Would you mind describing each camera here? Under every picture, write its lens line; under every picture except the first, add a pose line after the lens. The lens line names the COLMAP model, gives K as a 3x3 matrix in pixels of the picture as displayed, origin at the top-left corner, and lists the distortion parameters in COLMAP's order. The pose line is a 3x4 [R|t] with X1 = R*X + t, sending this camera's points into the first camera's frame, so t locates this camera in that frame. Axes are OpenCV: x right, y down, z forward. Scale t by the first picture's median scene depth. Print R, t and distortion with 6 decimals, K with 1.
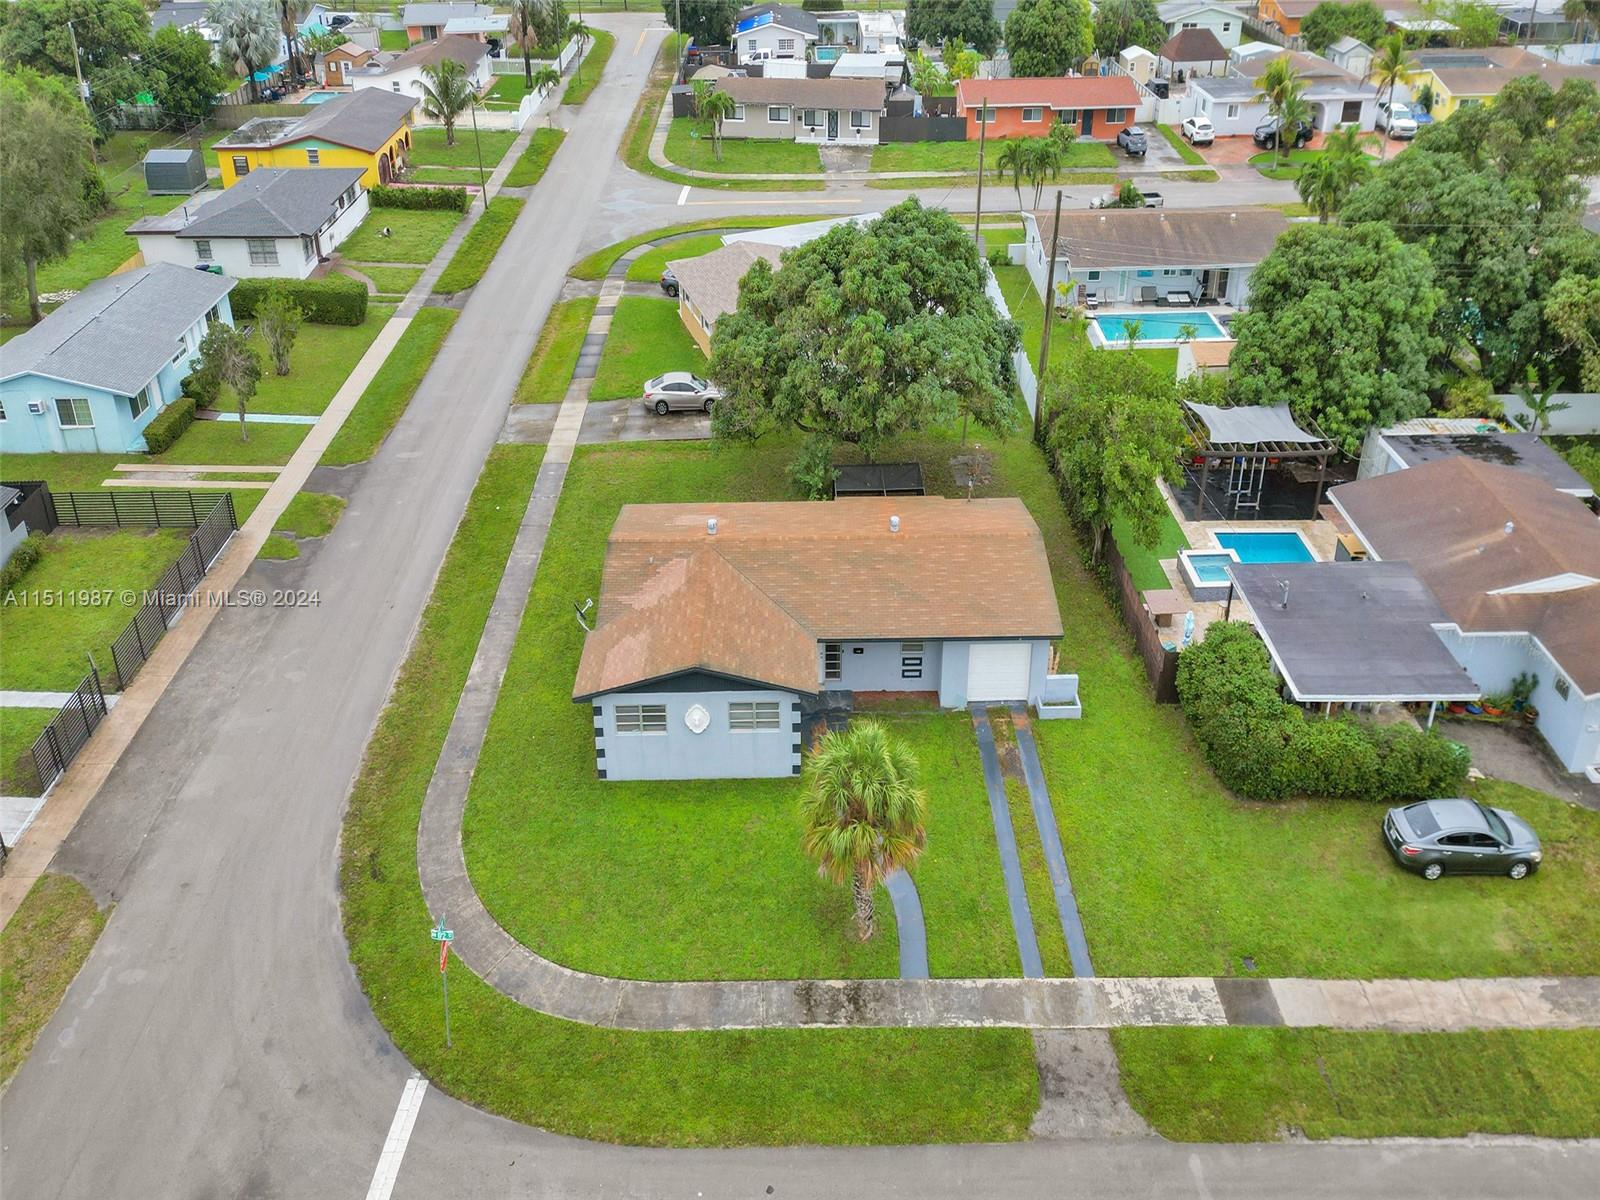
lens RADIAL K [[1058.0, 0, 798.0], [0, 1058.0, 521.1], [0, 0, 1]] dist [0.070554, -0.046716]
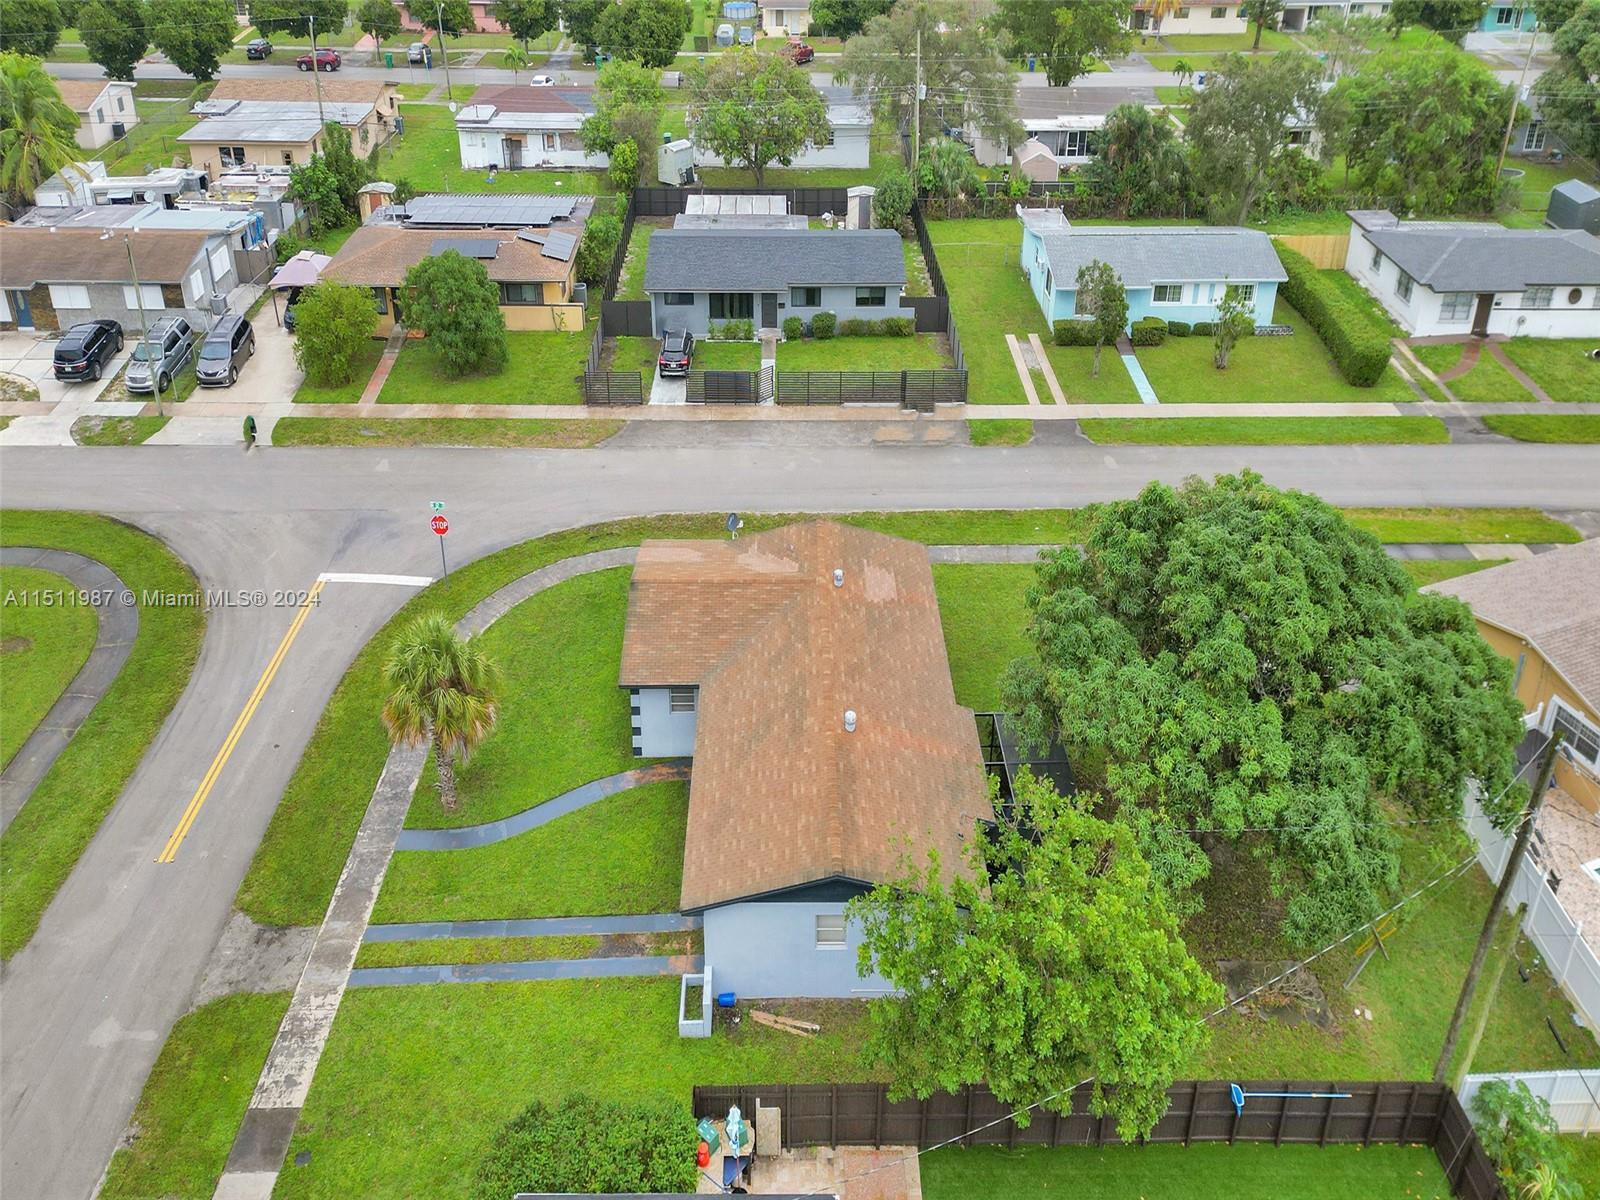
lens RADIAL K [[1066.1, 0, 801.6], [0, 1066.1, 539.5], [0, 0, 1]] dist [0.078072, -0.059597]
pose [[0.008467, 0.608244, -0.793705, 0.781919], [-0.592023, 0.642723, 0.486226, -0.553422], [0.805876, 0.465775, 0.365537, 0.732690]]
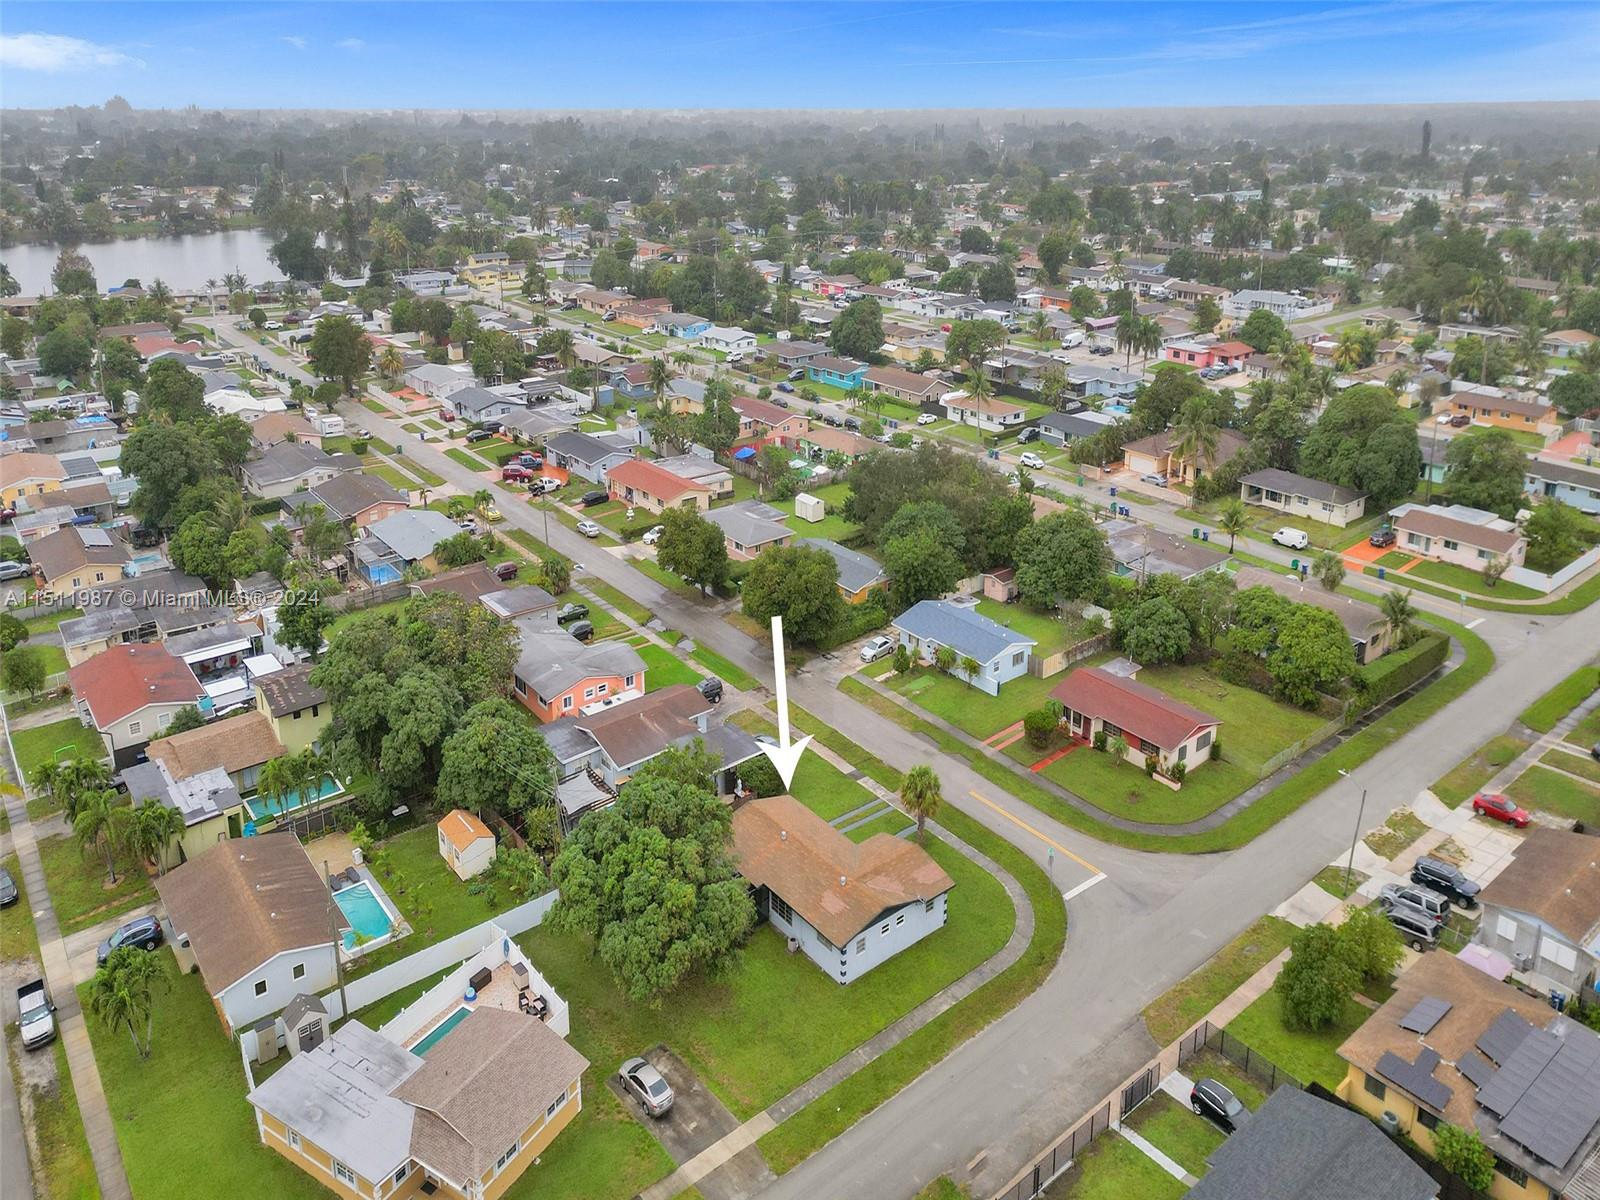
lens RADIAL K [[1096.0, 0, 806.7], [0, 1096.0, 645.1], [0, 0, 1]] dist [0.123282, -0.093893]
pose [[-0.622727, -0.350950, 0.699318, -1.583428], [0.459809, 0.559011, 0.689987, -2.020581], [-0.633078, 0.751226, -0.186741, 1.320061]]
